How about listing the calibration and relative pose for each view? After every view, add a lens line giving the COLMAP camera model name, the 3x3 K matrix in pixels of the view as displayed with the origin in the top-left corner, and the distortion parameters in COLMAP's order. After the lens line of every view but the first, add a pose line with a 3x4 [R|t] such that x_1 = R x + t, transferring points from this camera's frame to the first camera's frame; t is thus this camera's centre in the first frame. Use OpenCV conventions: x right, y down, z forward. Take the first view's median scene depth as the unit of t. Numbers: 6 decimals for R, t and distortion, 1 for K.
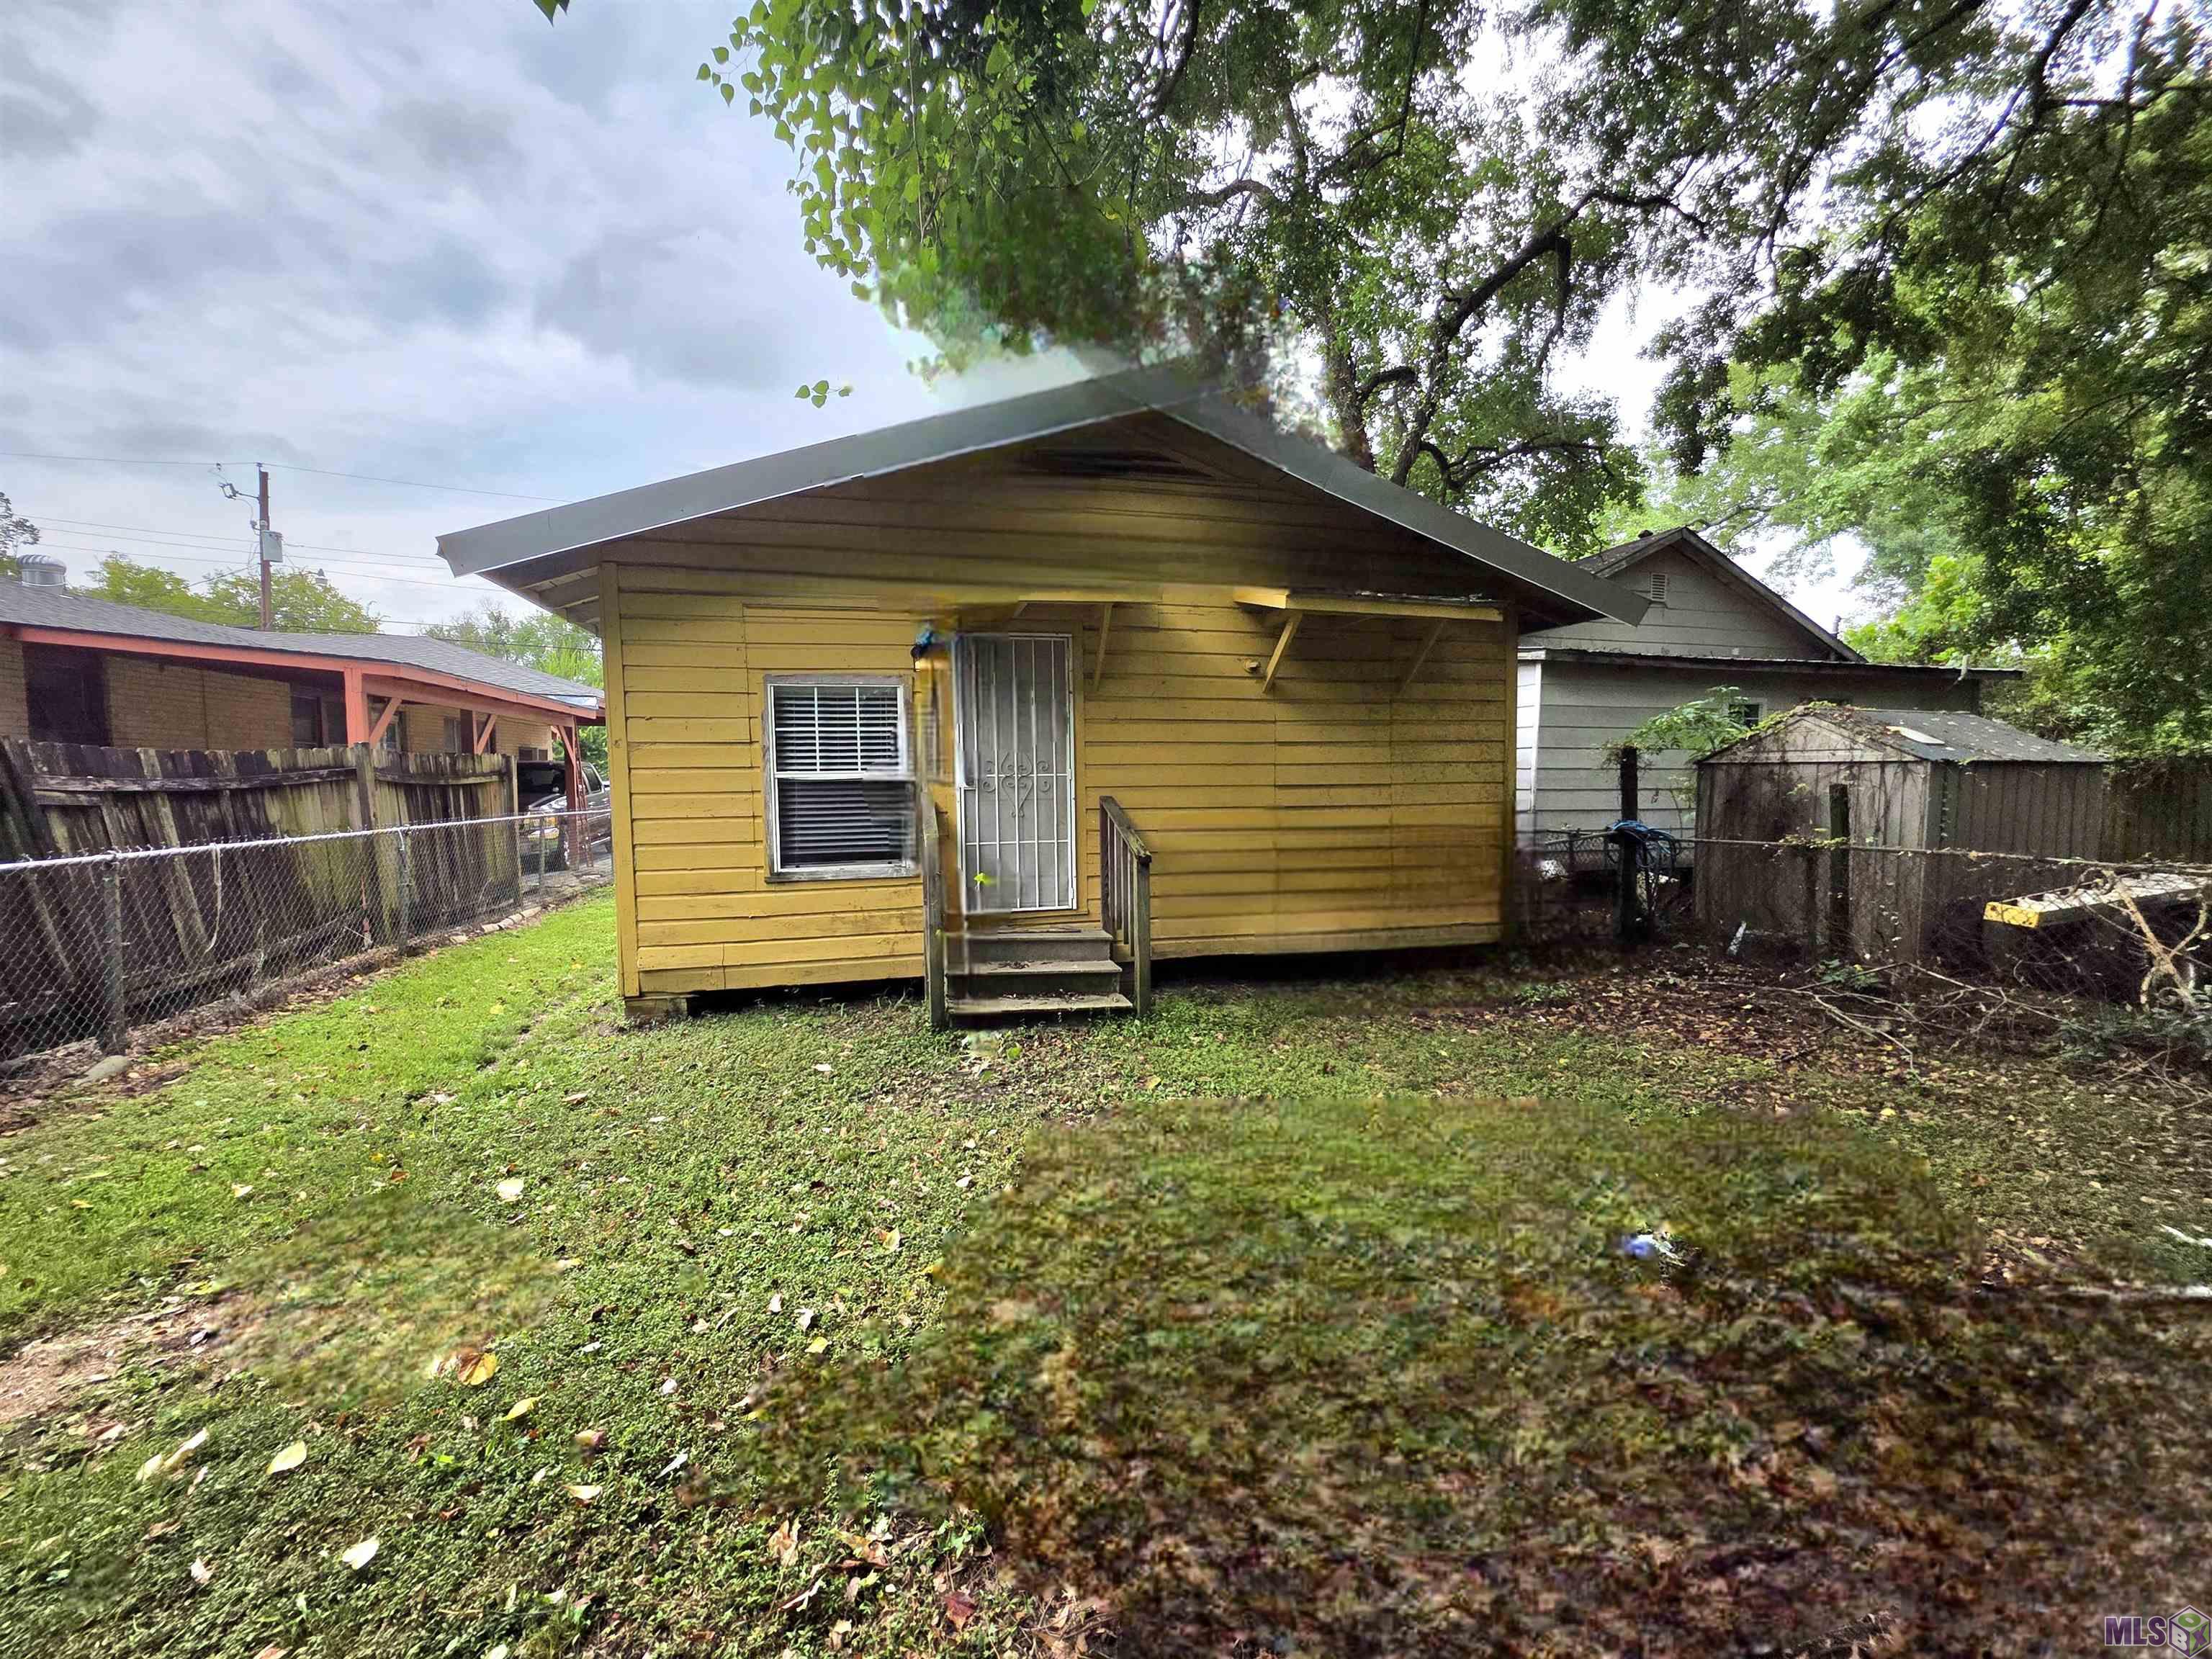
lens RADIAL K [[881.0, 0, 1106.0], [0, 881.0, 829.5], [0, 0, 1]] dist [0.000333, 0.000145]
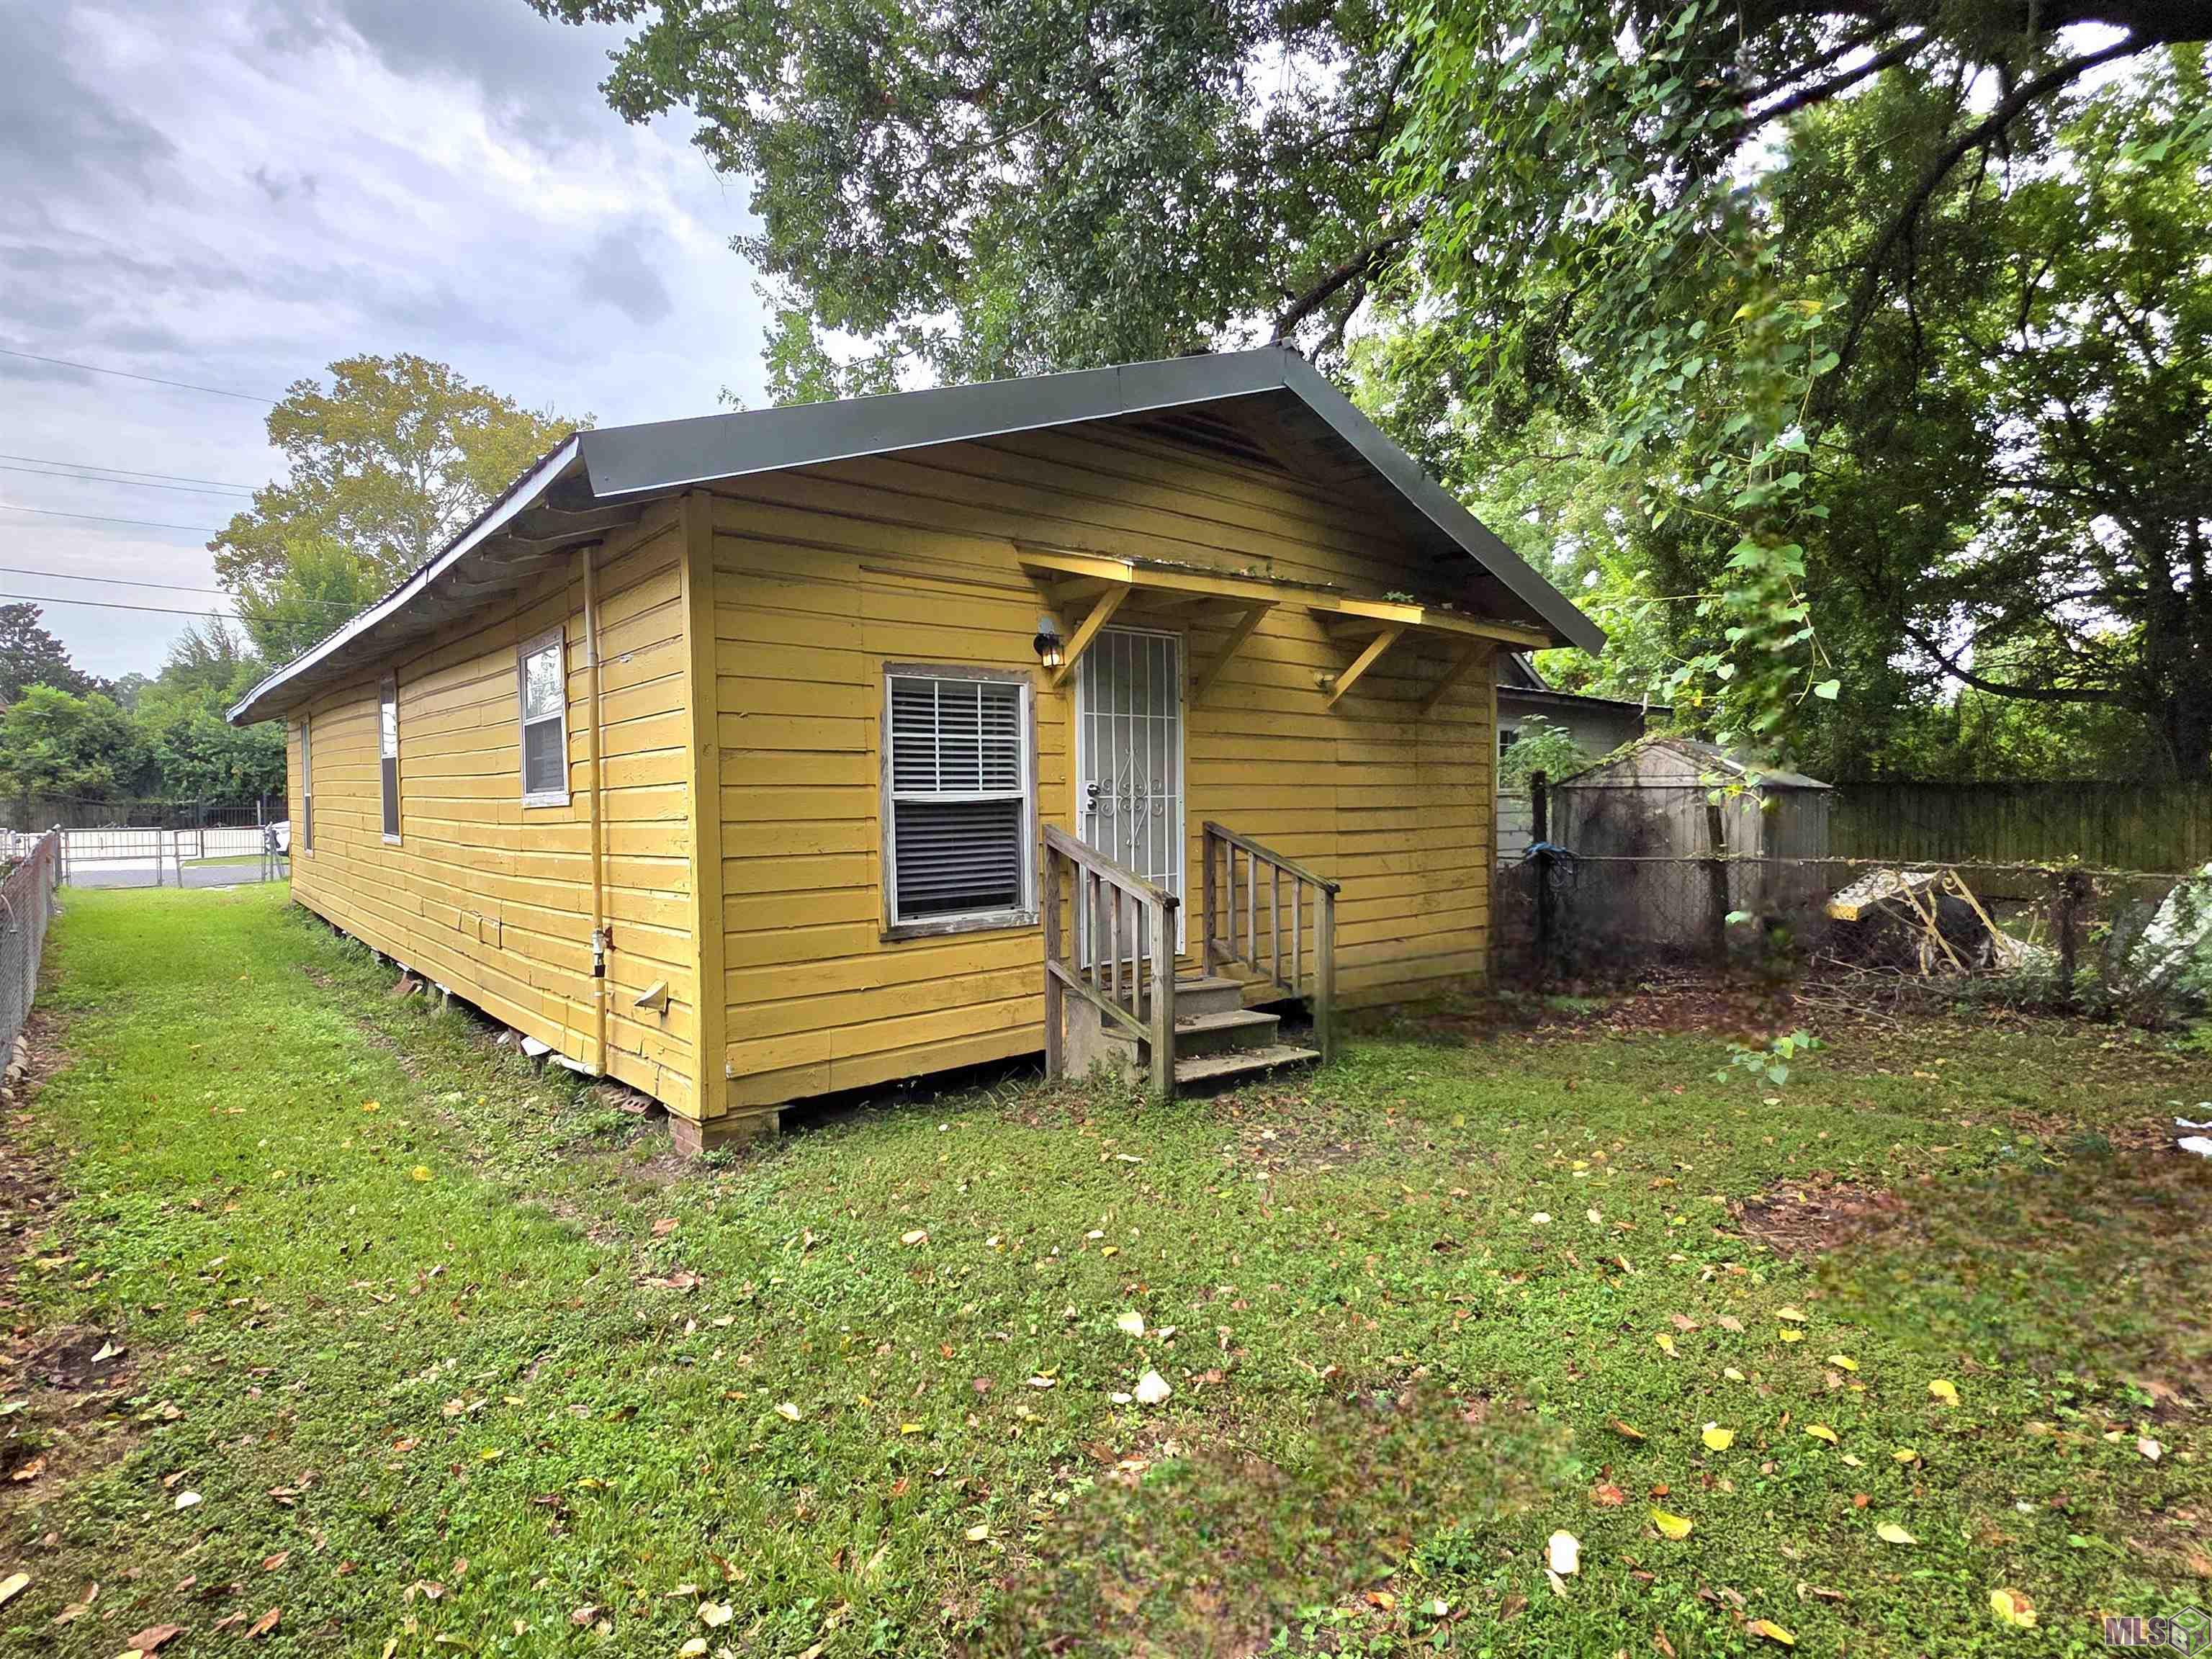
lens RADIAL K [[1149.3, 0, 1106.0], [0, 1149.3, 829.5], [0, 0, 1]] dist [-0.000482, 0.001984]
pose [[0.882459, -0.011147, 0.470257, -0.652375], [0.026146, 0.999336, -0.025377, -0.003834], [-0.469661, 0.034689, 0.882165, 0.055968]]
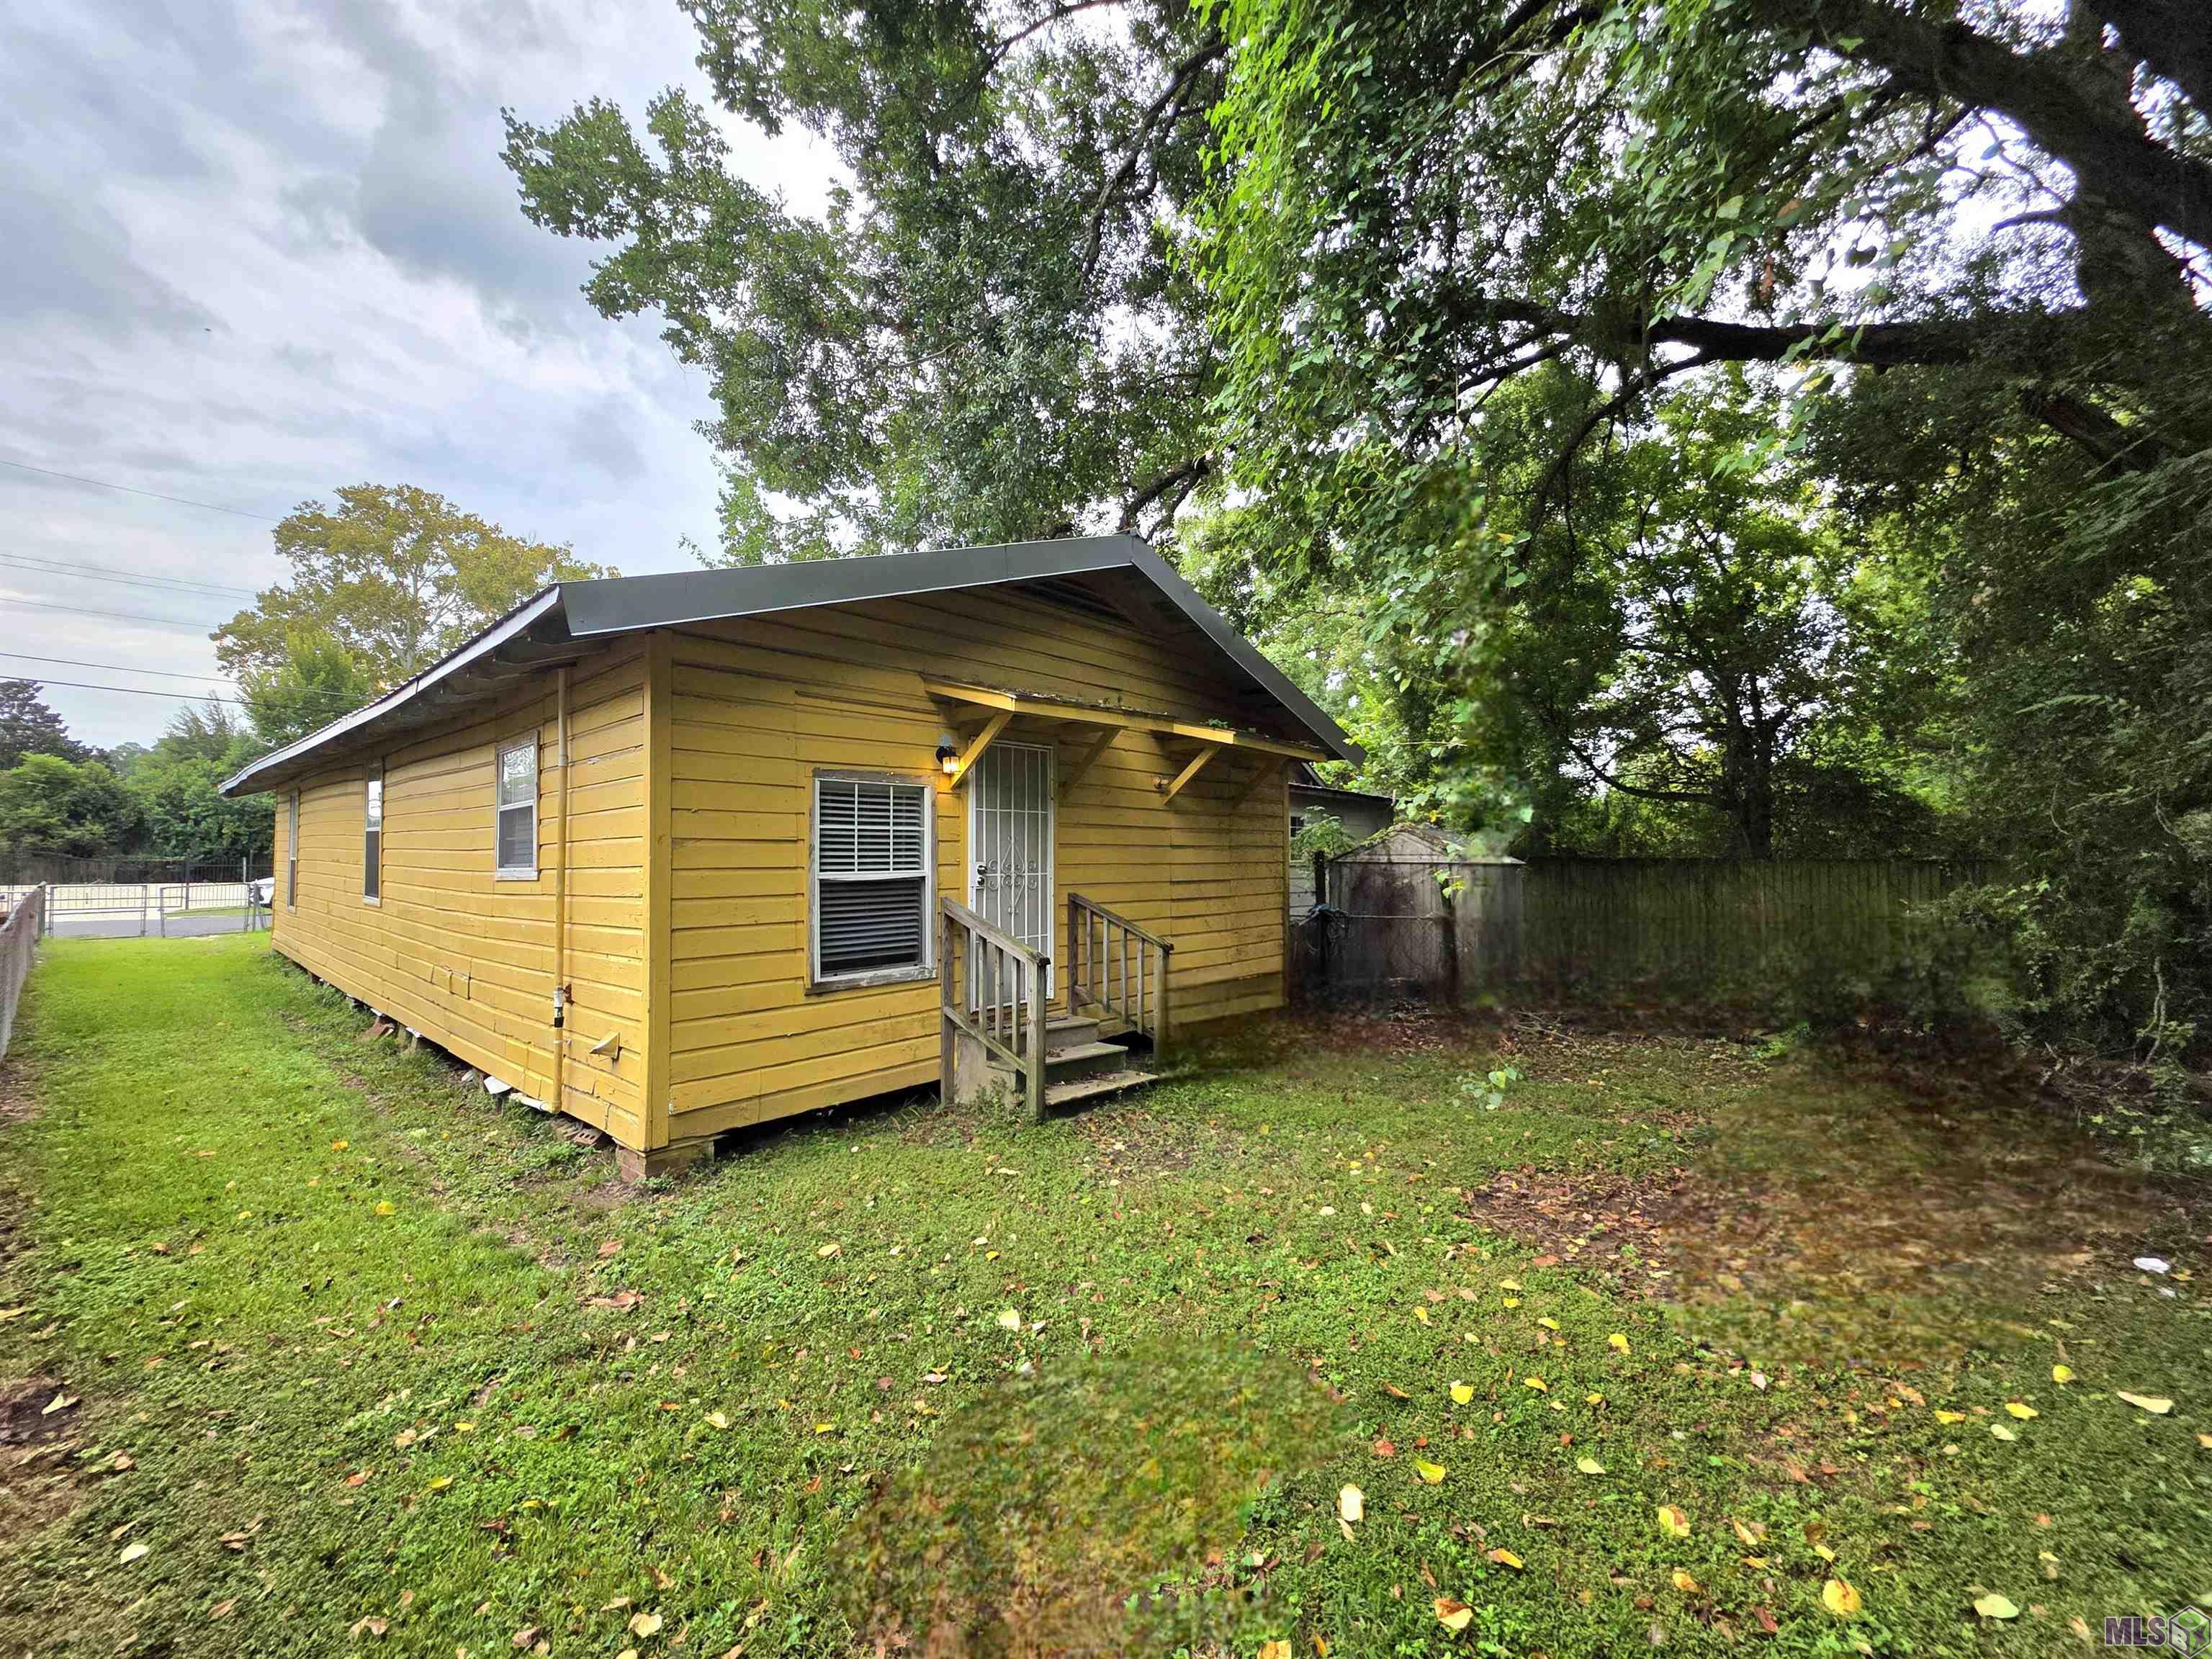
lens RADIAL K [[898.6, 0, 1106.0], [0, 898.6, 829.5], [0, 0, 1]] dist [0.000201, 0.000574]
pose [[0.815065, 0.027003, 0.578740, -0.653845], [0.026334, 0.996154, -0.083567, -0.022946], [-0.578770, 0.083353, 0.811220, 0.057199]]
